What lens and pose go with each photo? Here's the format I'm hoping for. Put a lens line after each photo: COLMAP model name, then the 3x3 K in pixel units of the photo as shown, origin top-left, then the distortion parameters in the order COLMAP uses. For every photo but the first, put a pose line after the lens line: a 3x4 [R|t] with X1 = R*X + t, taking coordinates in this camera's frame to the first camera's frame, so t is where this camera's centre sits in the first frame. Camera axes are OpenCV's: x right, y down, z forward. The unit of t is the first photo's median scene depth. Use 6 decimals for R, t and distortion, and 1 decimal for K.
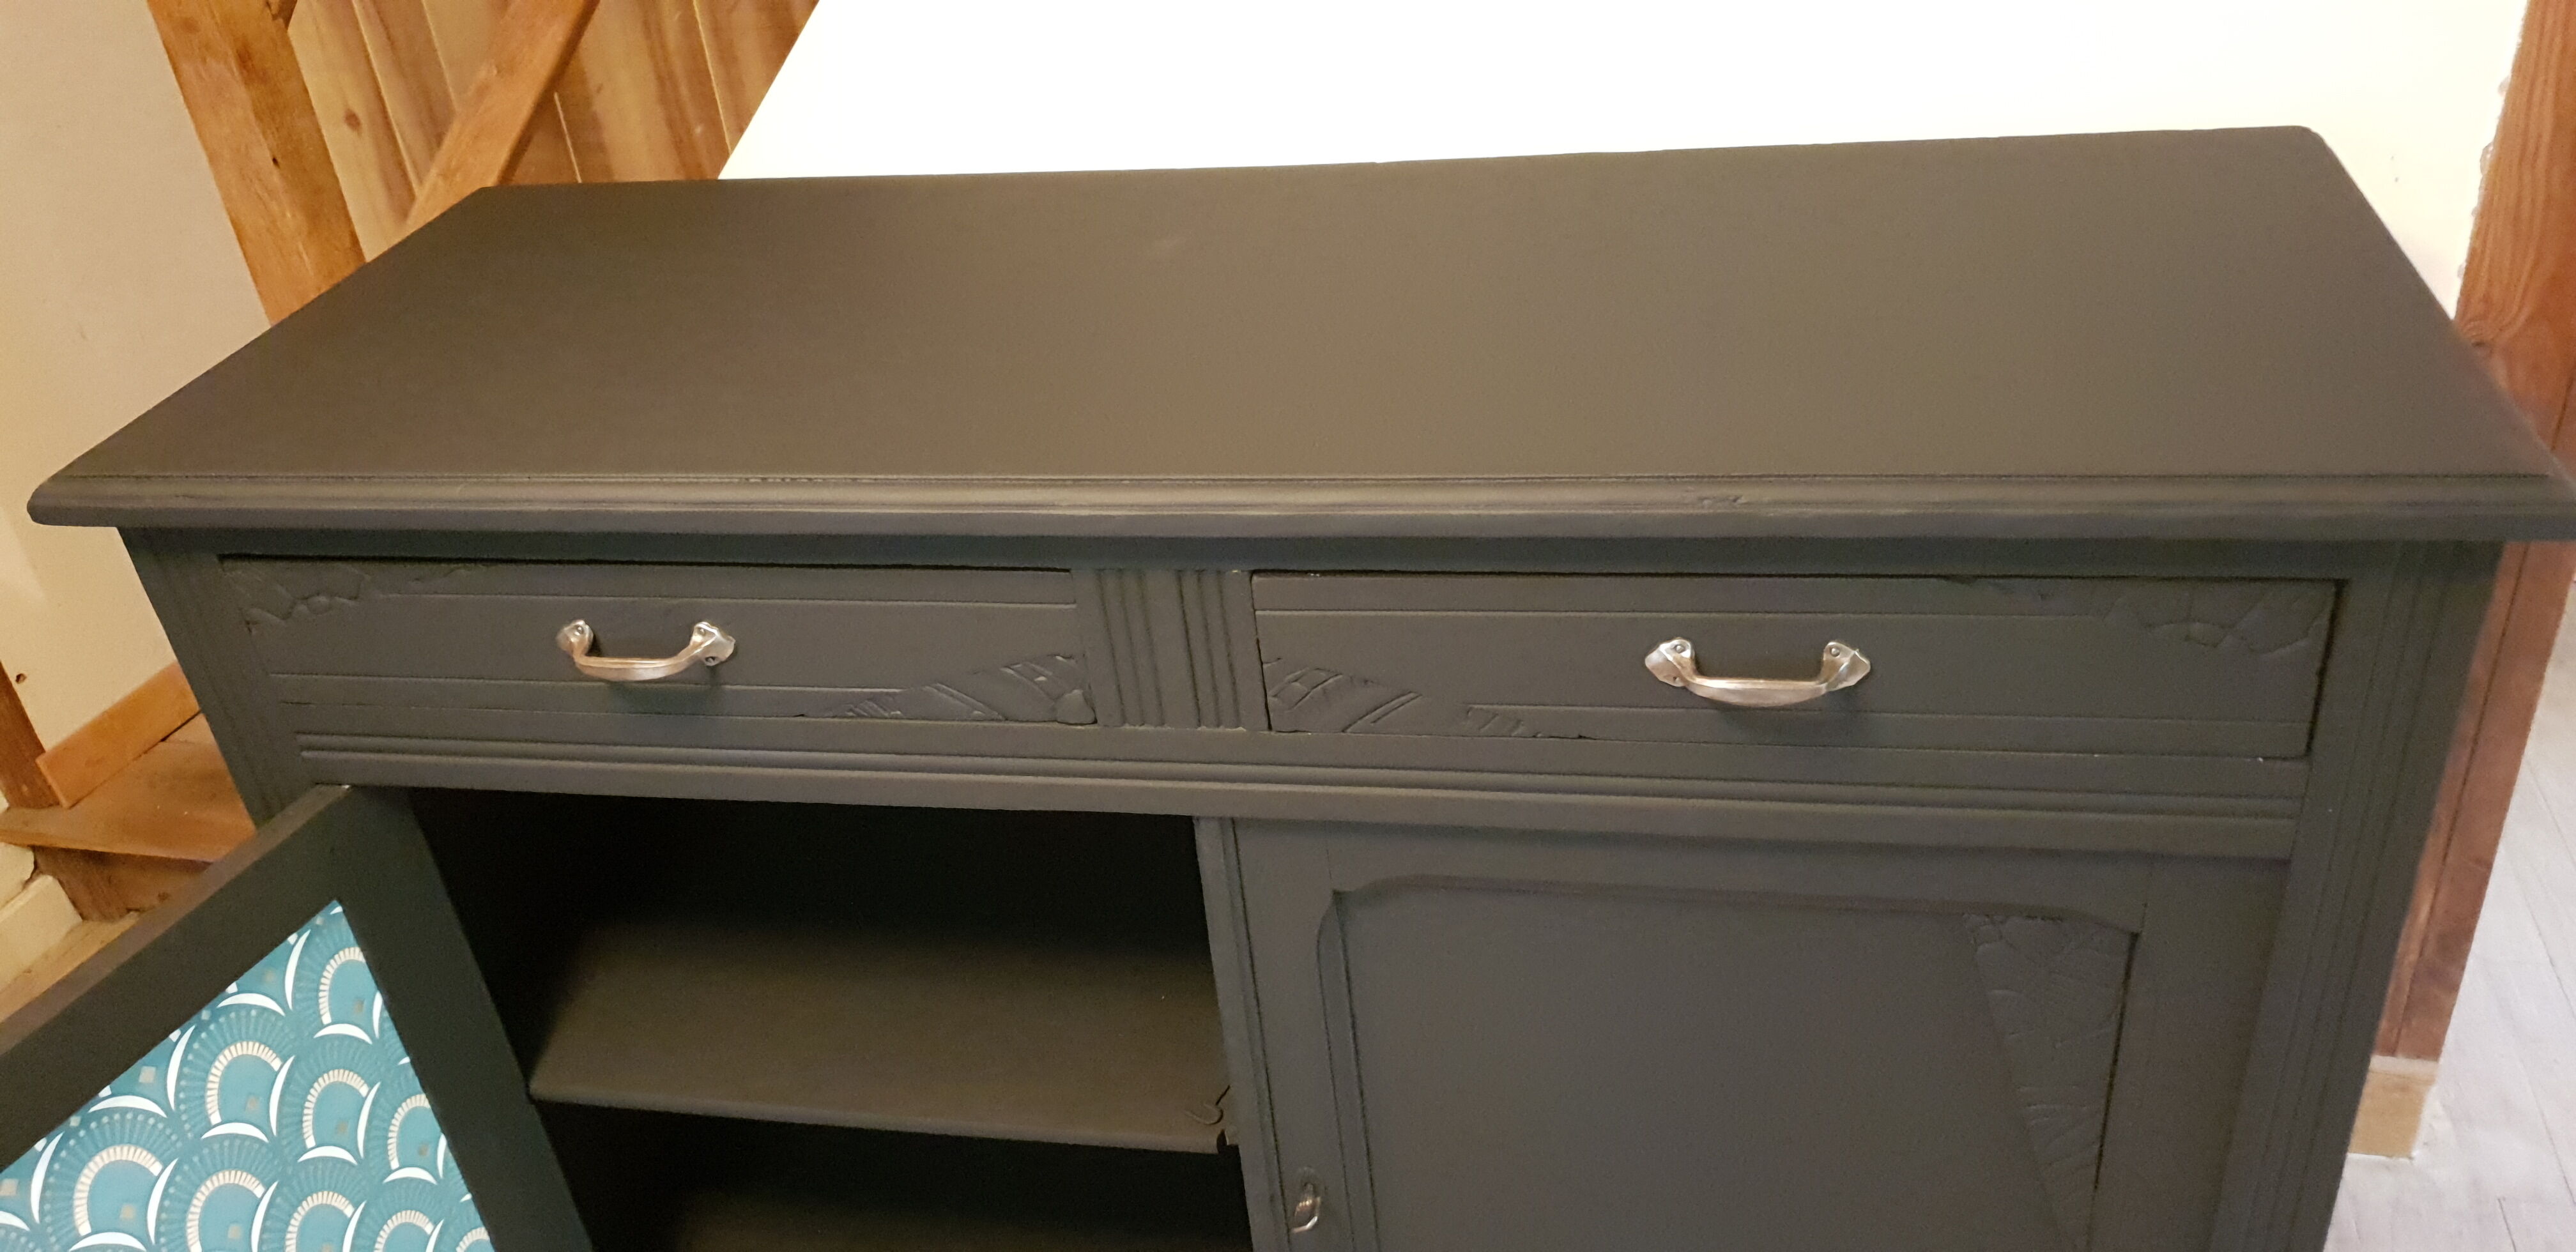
lens RADIAL K [[2020.8, 0, 1273.1], [0, 2020.8, 631.7], [0, 0, 1]] dist [-0.009305, 0.045861]
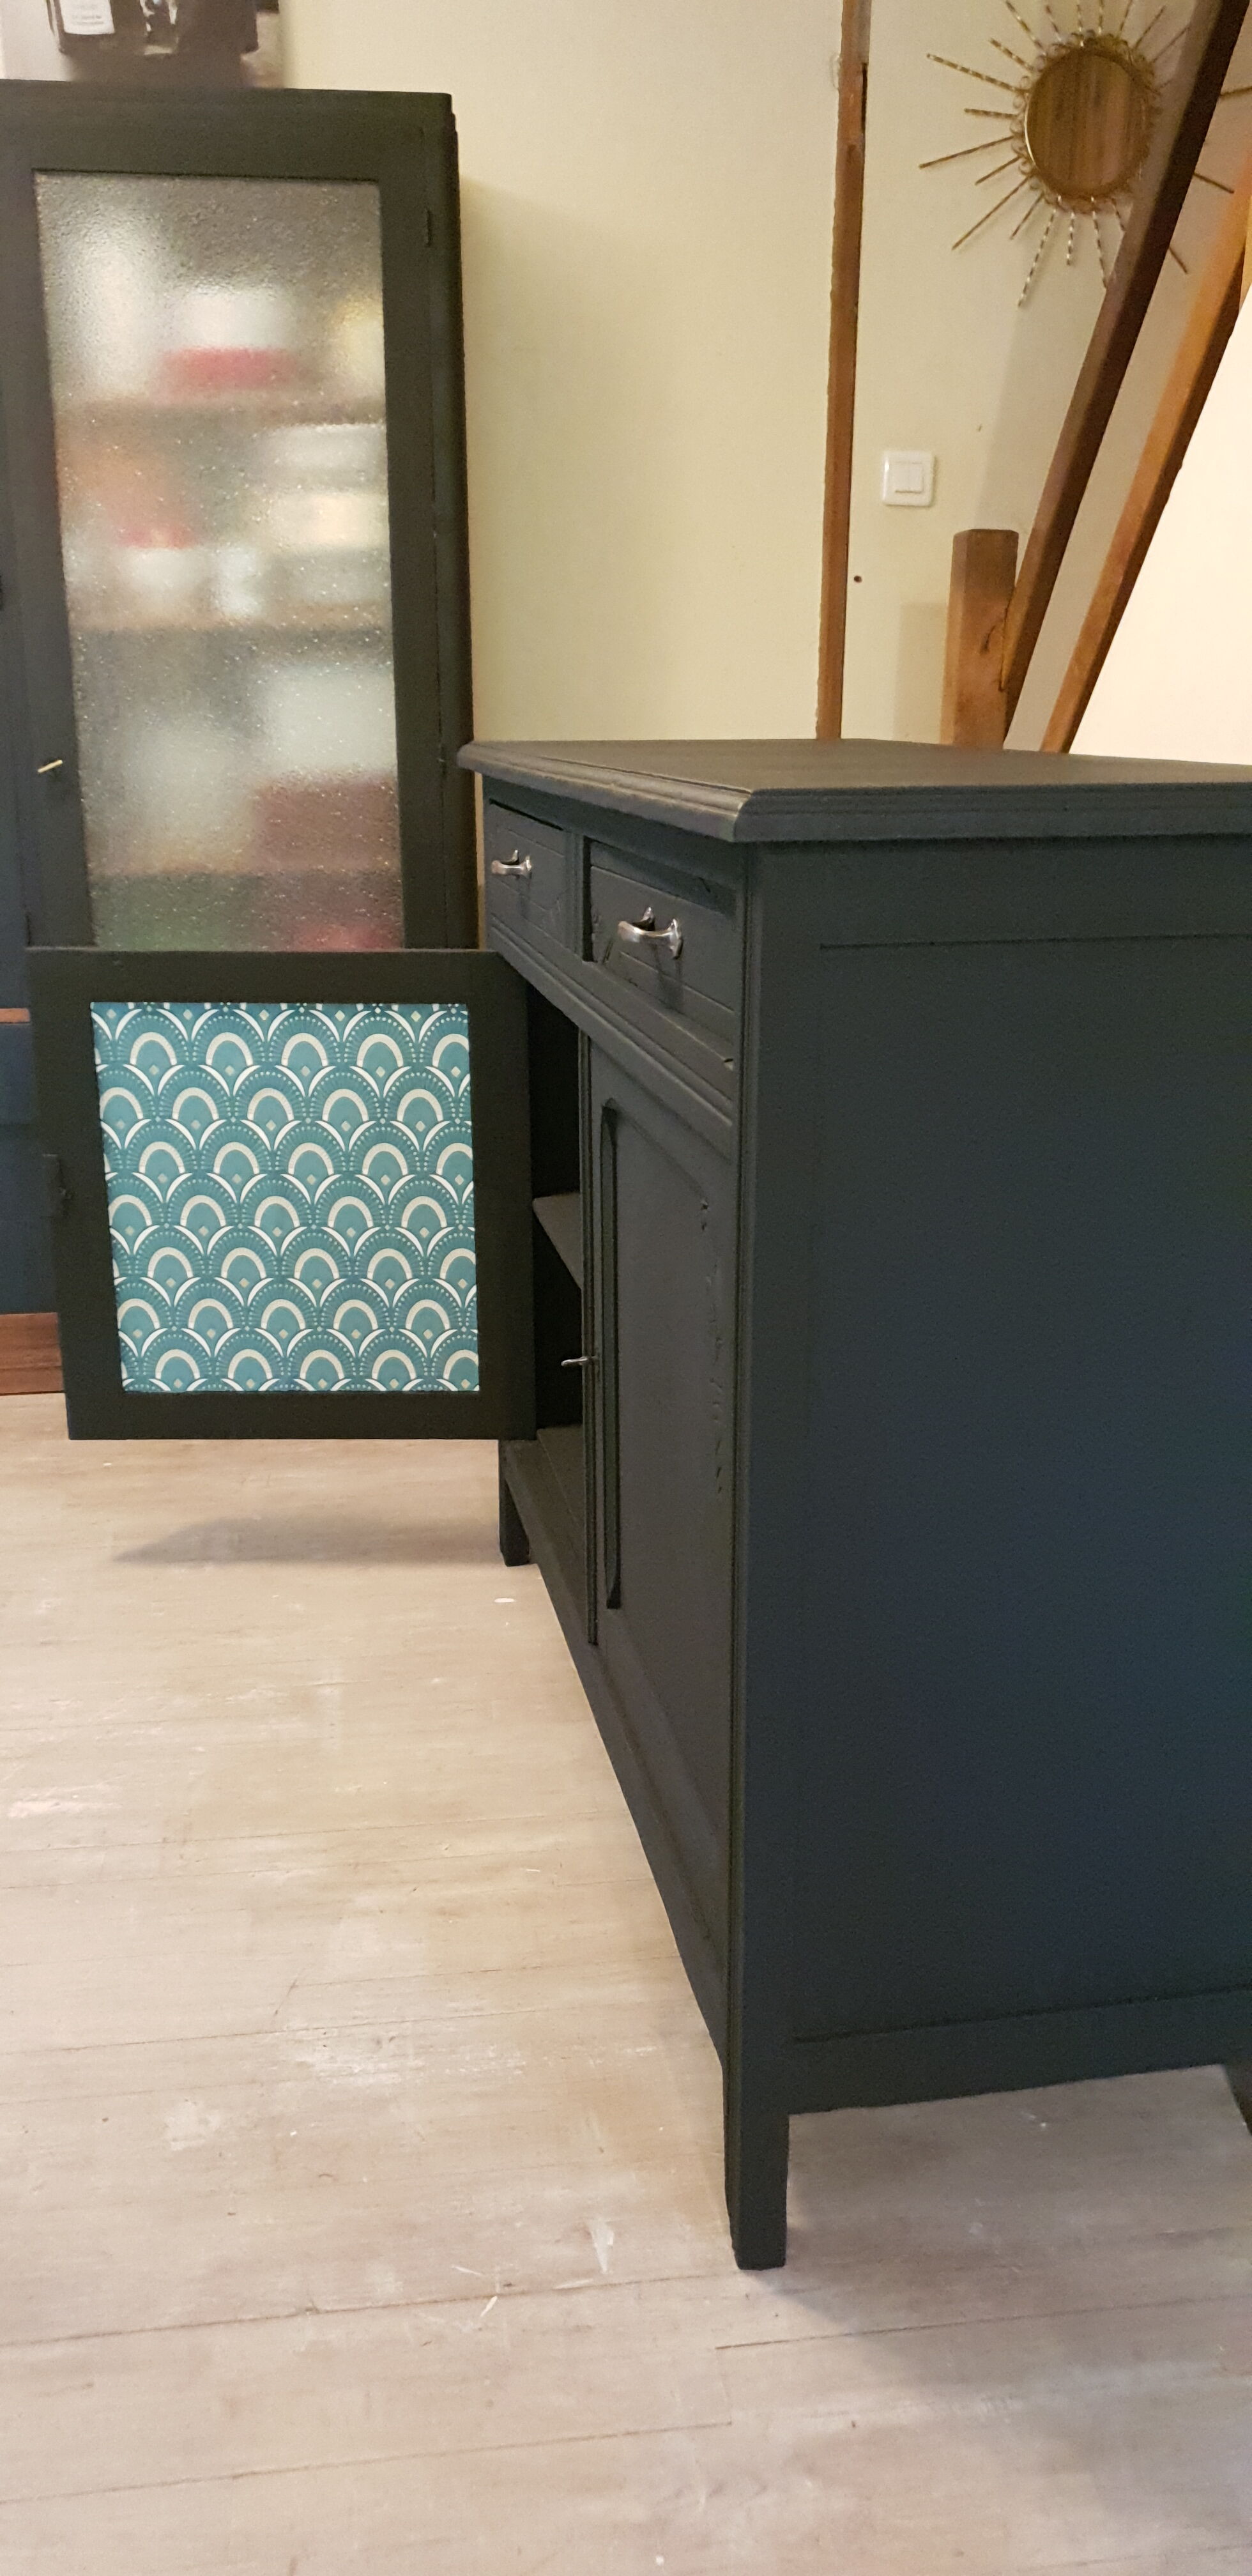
lens RADIAL K [[2020.8, 0, 615.3], [0, 2020.8, 1274.7], [0, 0, 1]] dist [-0.009305, 0.045861]
pose [[0.376387, 0.357059, -0.854893, 1.389257], [-0.522306, 0.843911, 0.122515, 0.050546], [0.765199, 0.400403, 0.504131, 0.311401]]
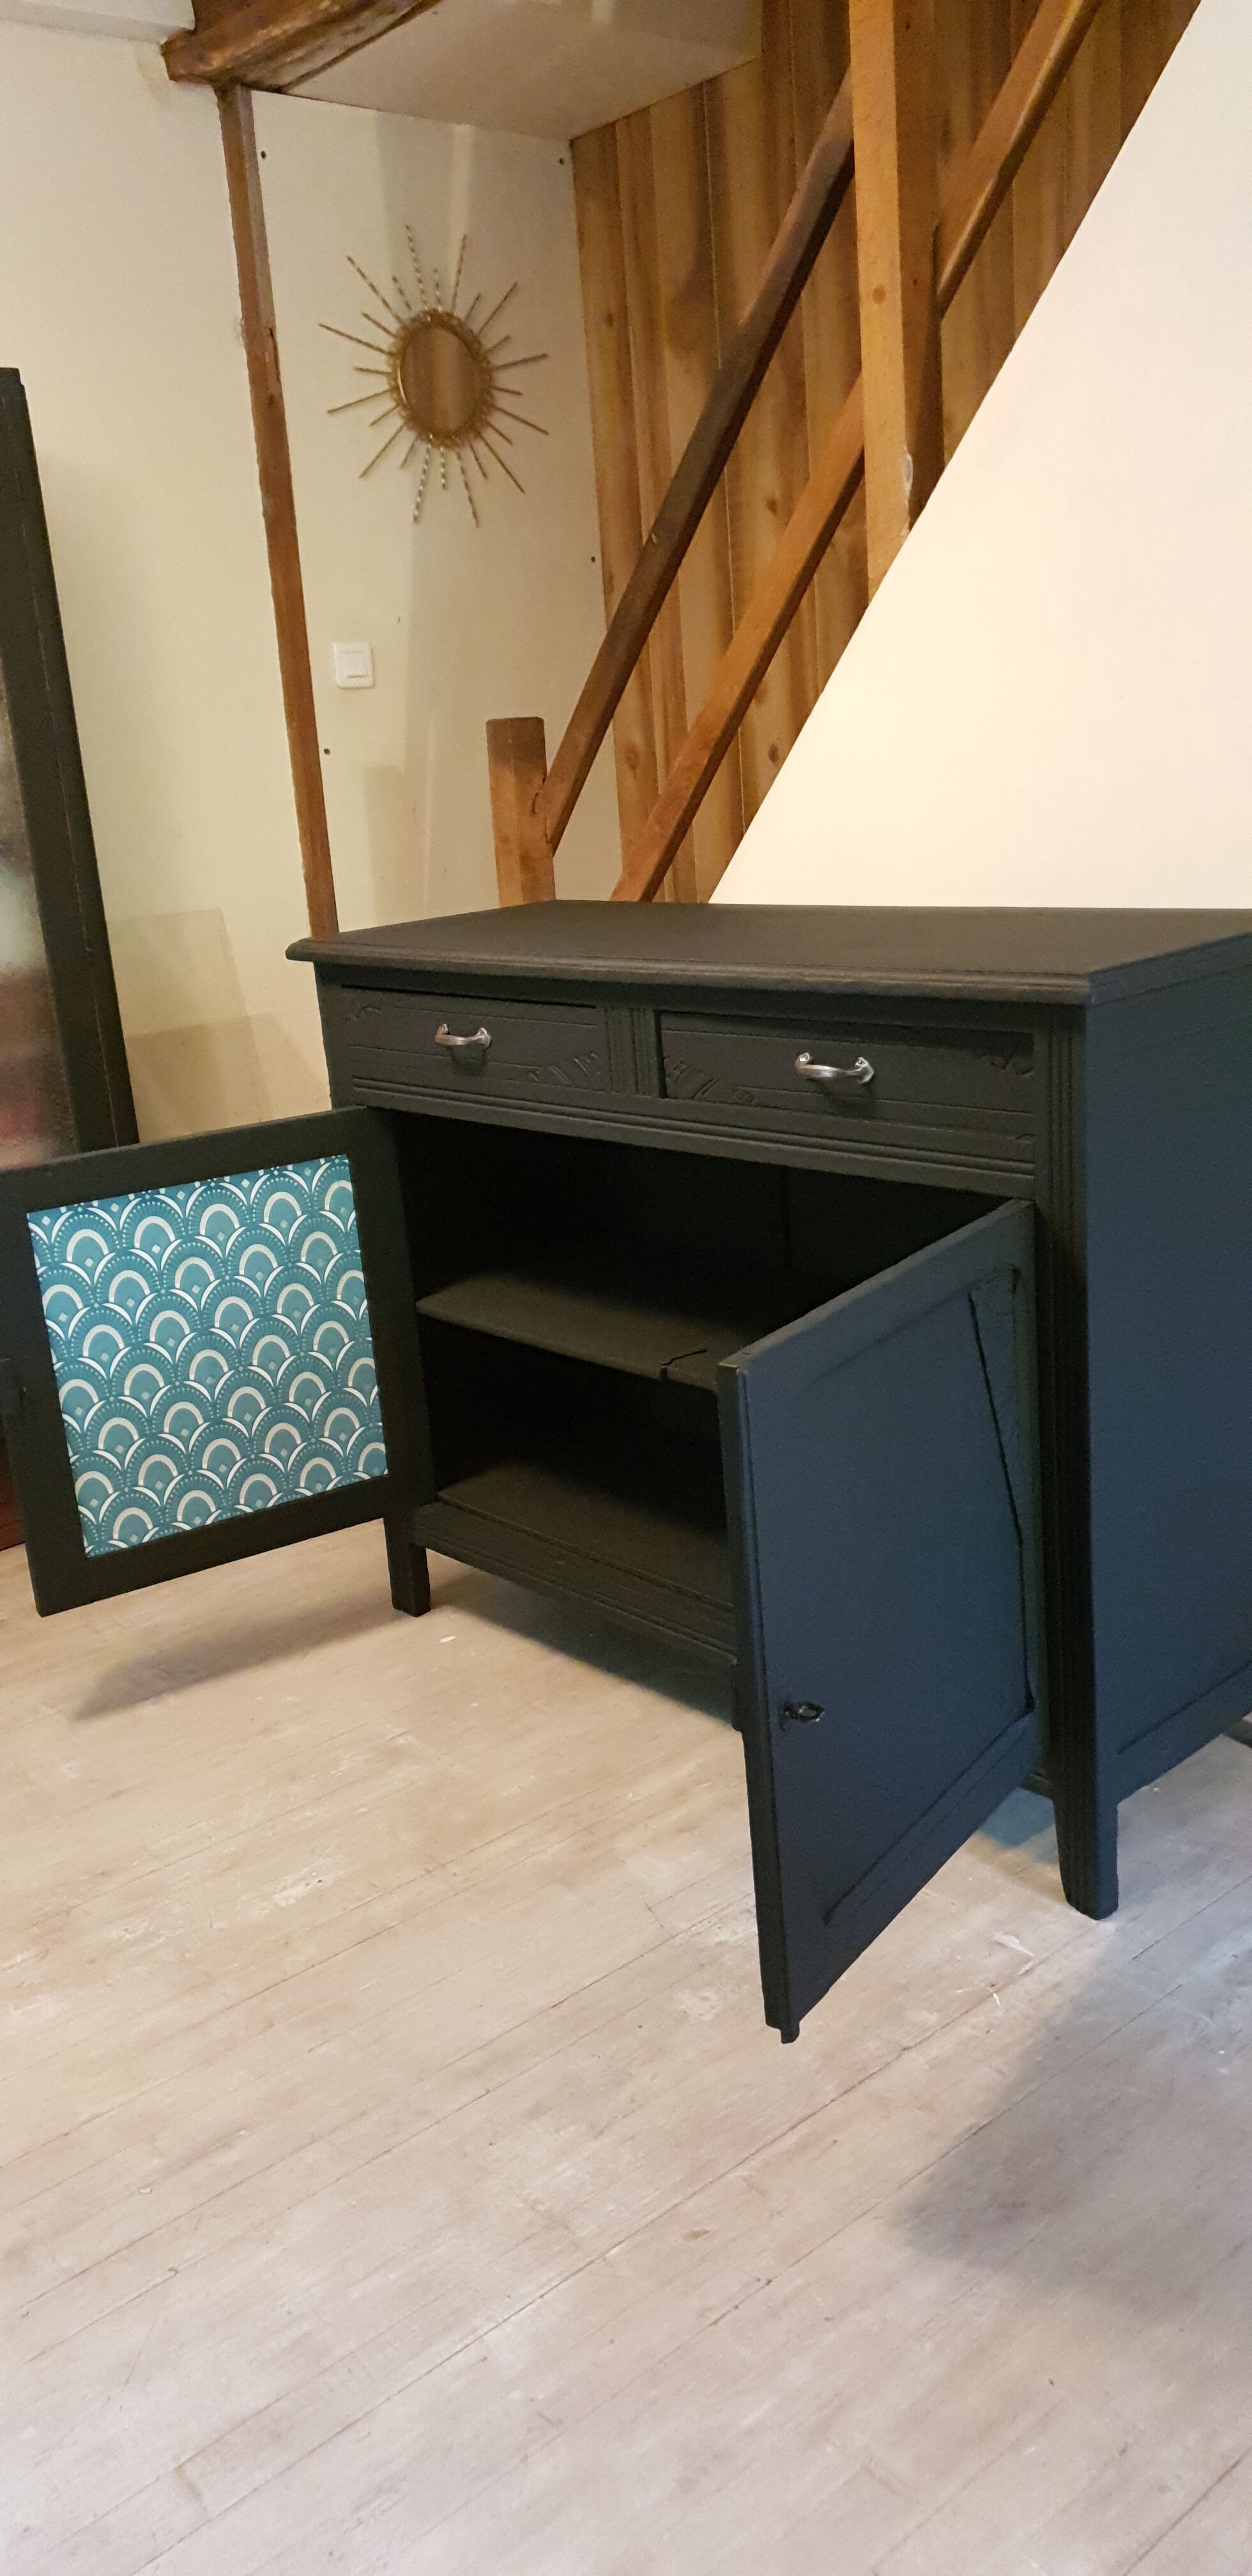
lens RADIAL K [[2020.8, 0, 635.5], [0, 2020.8, 1280.1], [0, 0, 1]] dist [-0.009305, 0.045861]
pose [[0.816520, 0.199332, -0.541814, 1.122623], [-0.313932, 0.940922, -0.126937, 0.492504], [0.484502, 0.273740, 0.830858, -0.701145]]
